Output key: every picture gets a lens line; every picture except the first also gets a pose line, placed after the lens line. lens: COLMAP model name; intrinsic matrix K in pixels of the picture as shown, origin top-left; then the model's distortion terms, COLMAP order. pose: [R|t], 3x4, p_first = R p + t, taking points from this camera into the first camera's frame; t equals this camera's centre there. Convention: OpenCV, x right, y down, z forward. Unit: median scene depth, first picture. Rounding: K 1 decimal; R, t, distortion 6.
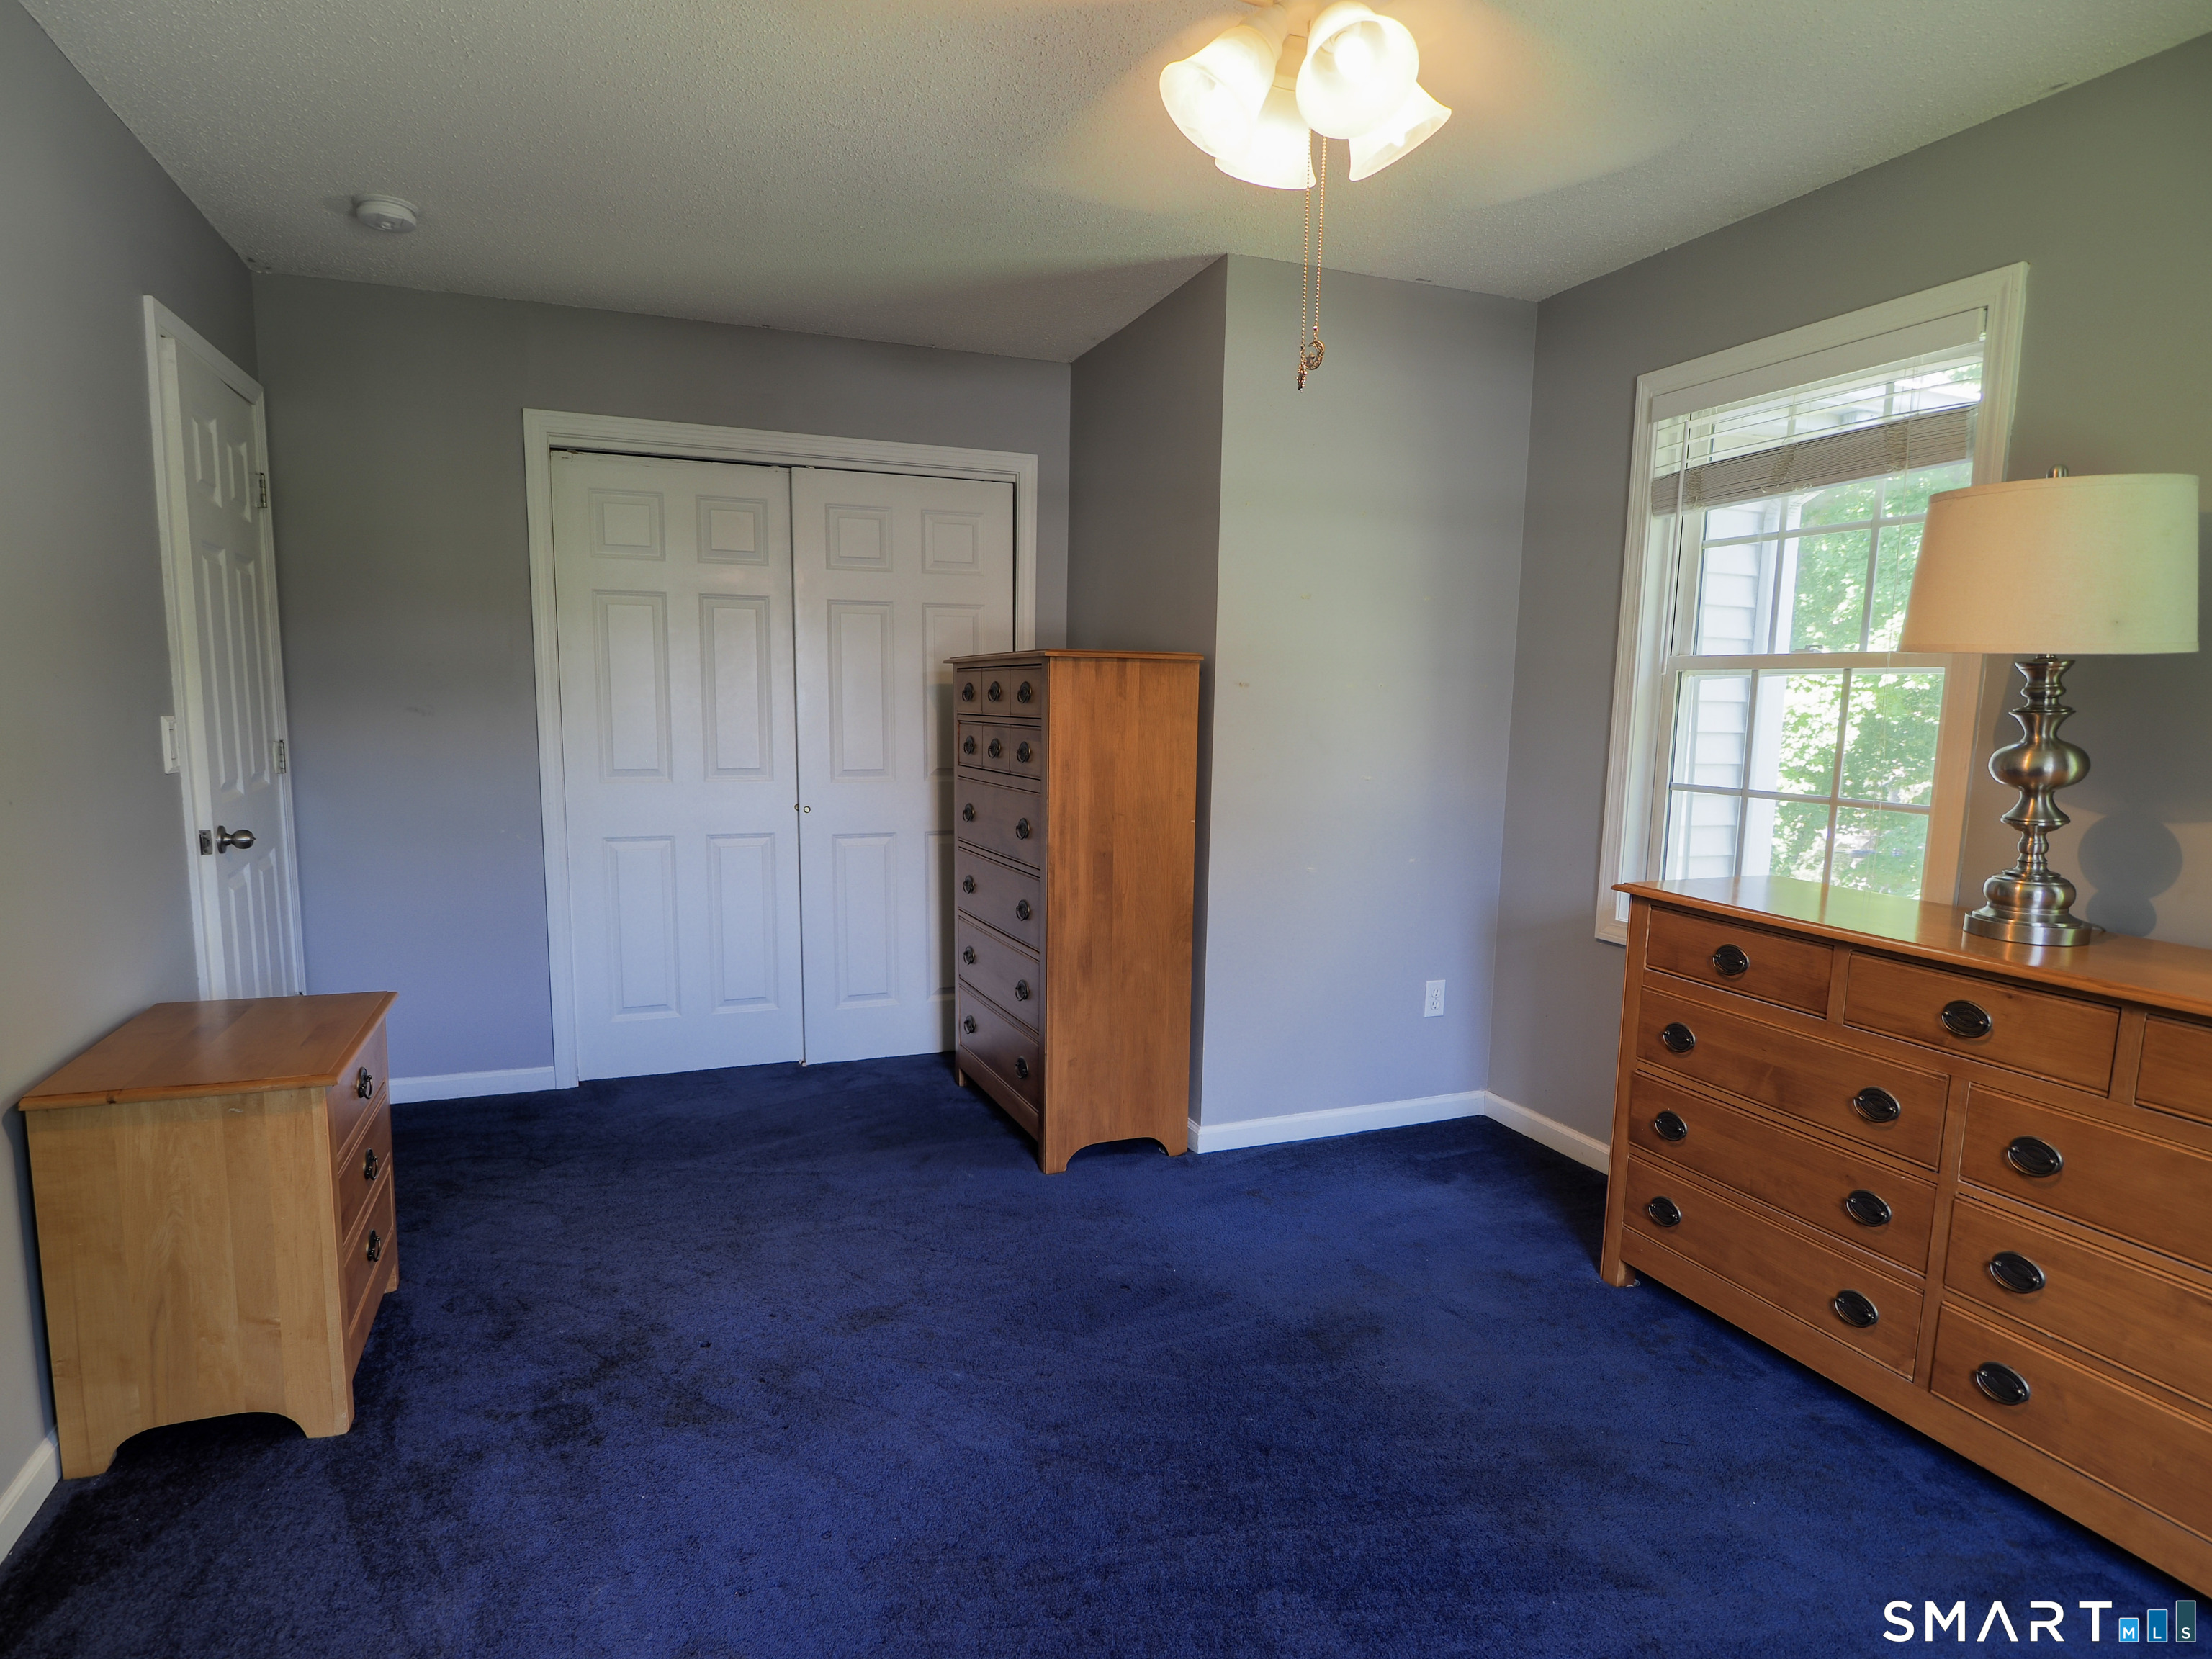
lens RADIAL K [[1237.6, 0, 1085.8], [0, 1237.6, 863.6], [0, 0, 1]] dist [-0.008154, -0.002101]
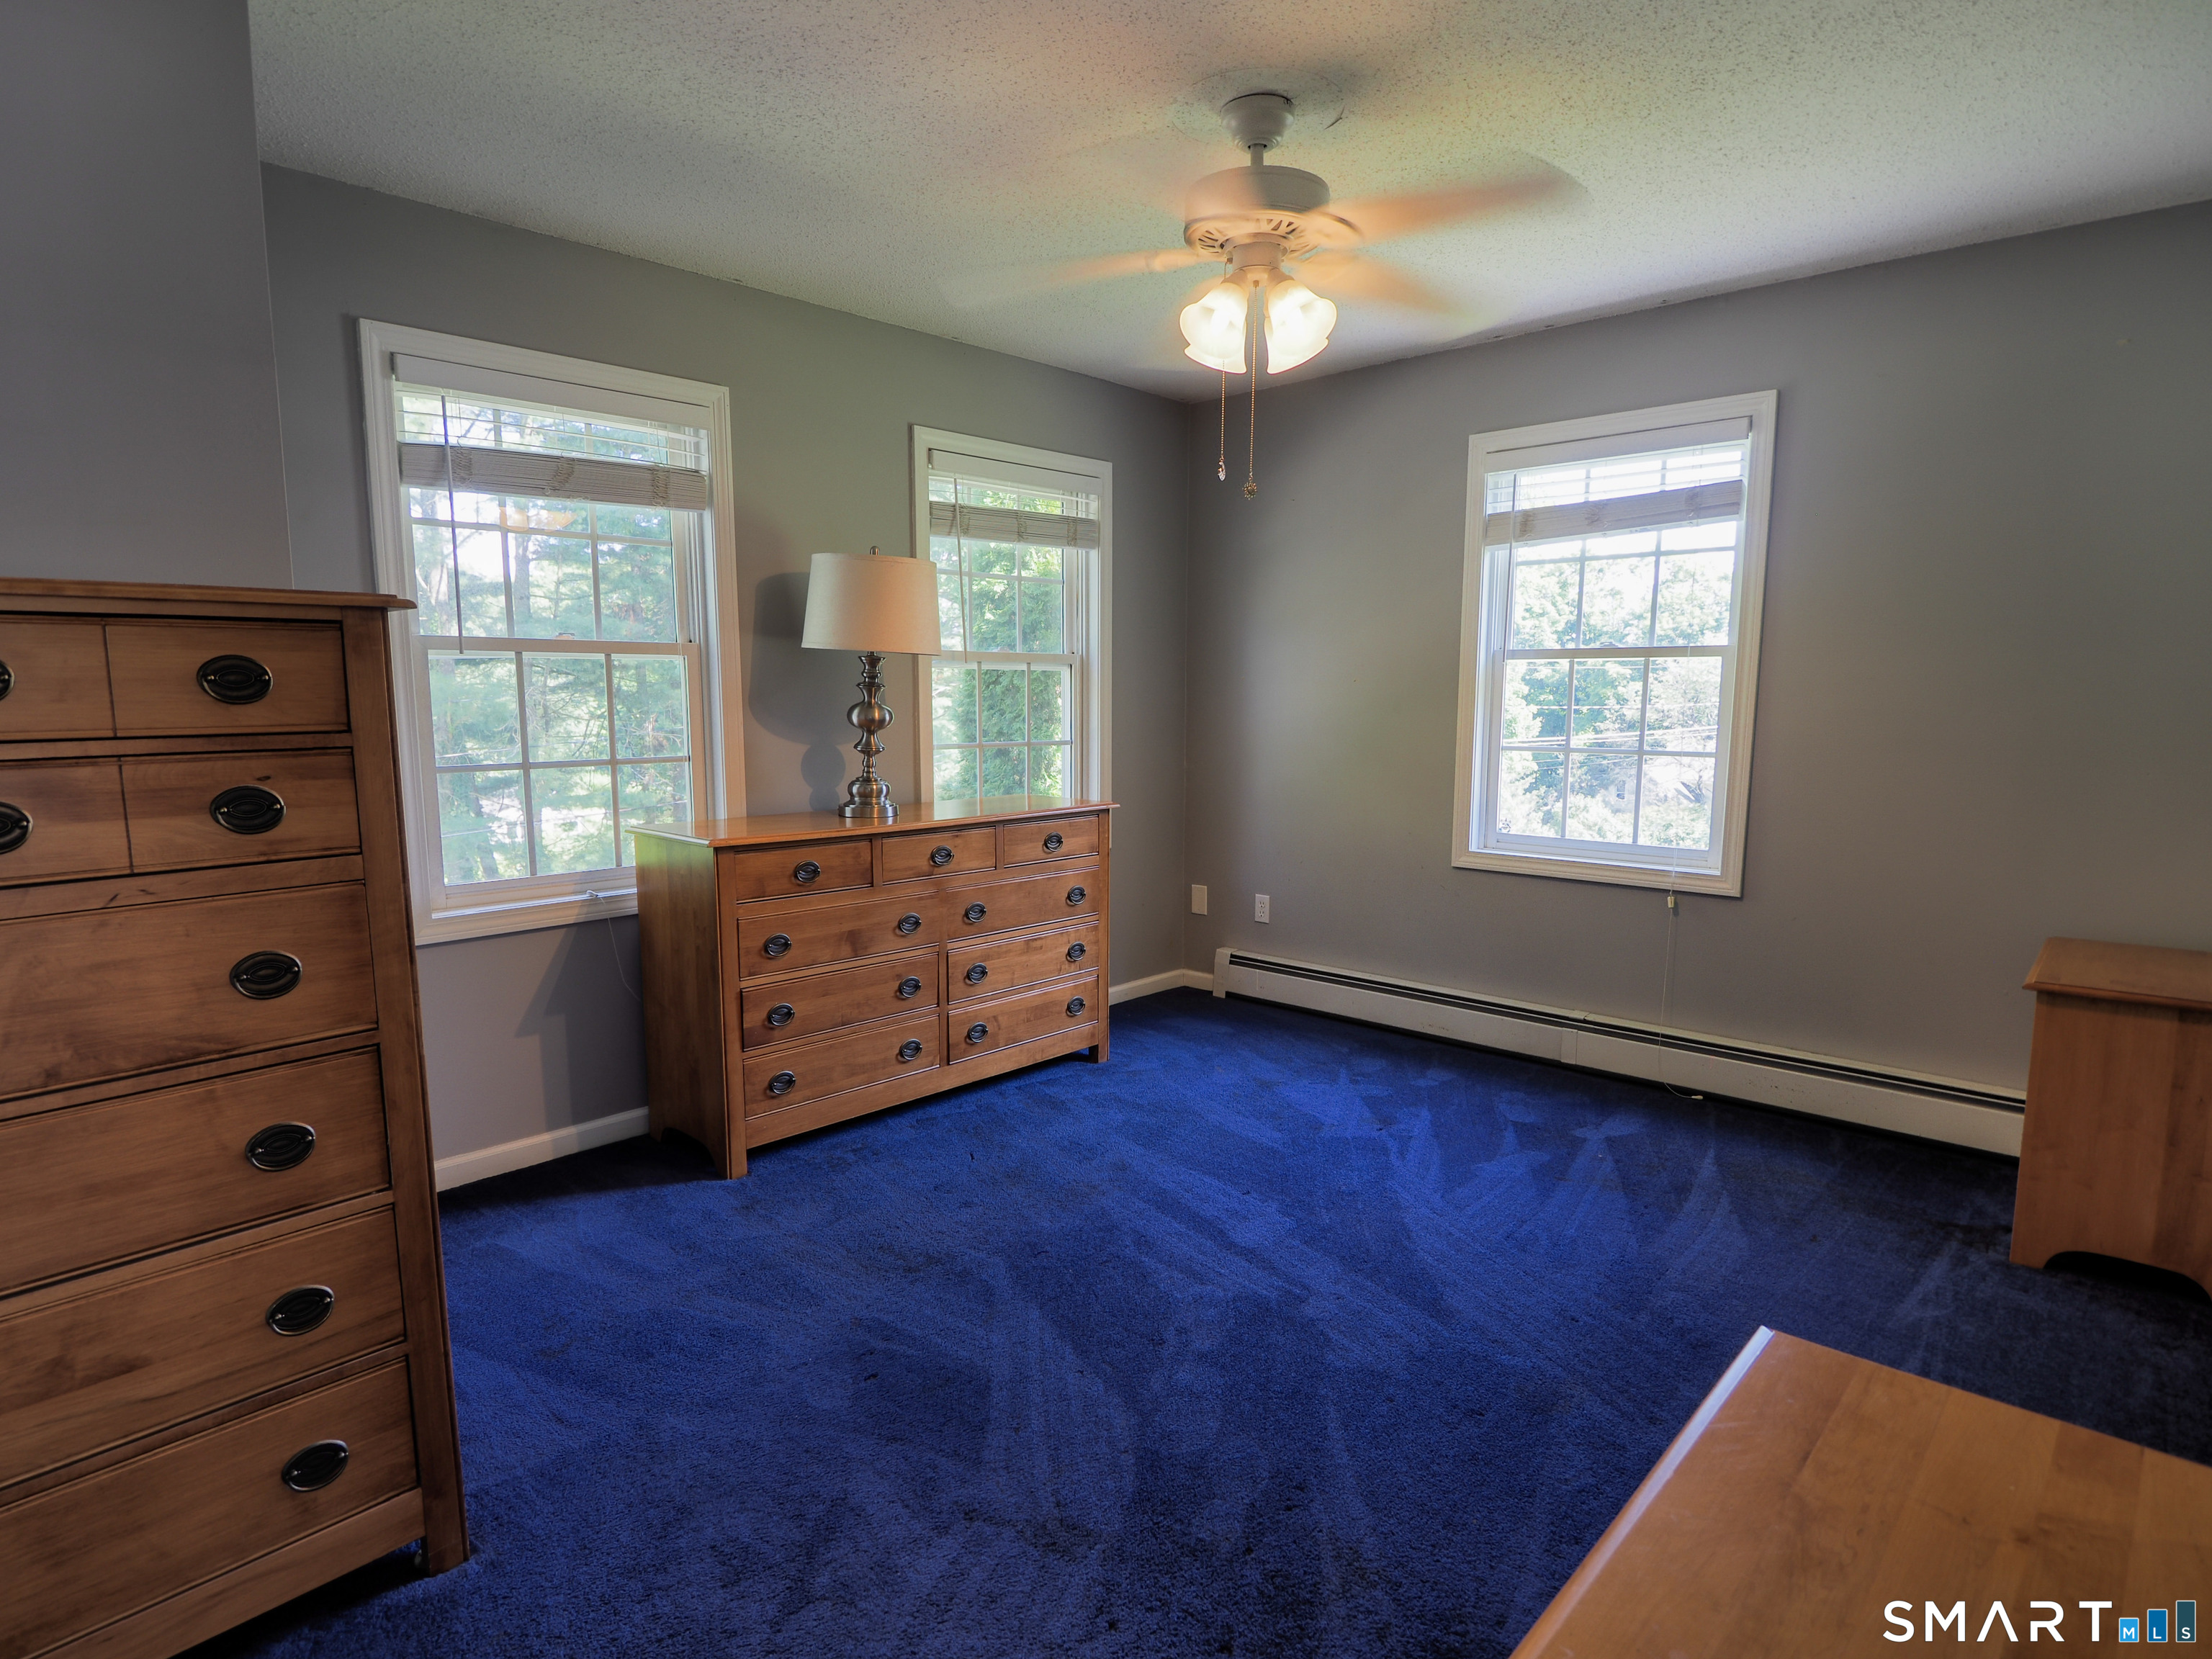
lens RADIAL K [[1237.6, 0, 1085.8], [0, 1237.6, 863.6], [0, 0, 1]] dist [-0.008154, -0.002101]
pose [[-0.431970, -0.140439, 0.890886, -0.870467], [0.117679, 0.970580, 0.210062, -0.191027], [-0.894177, 0.195579, -0.402735, 1.335158]]
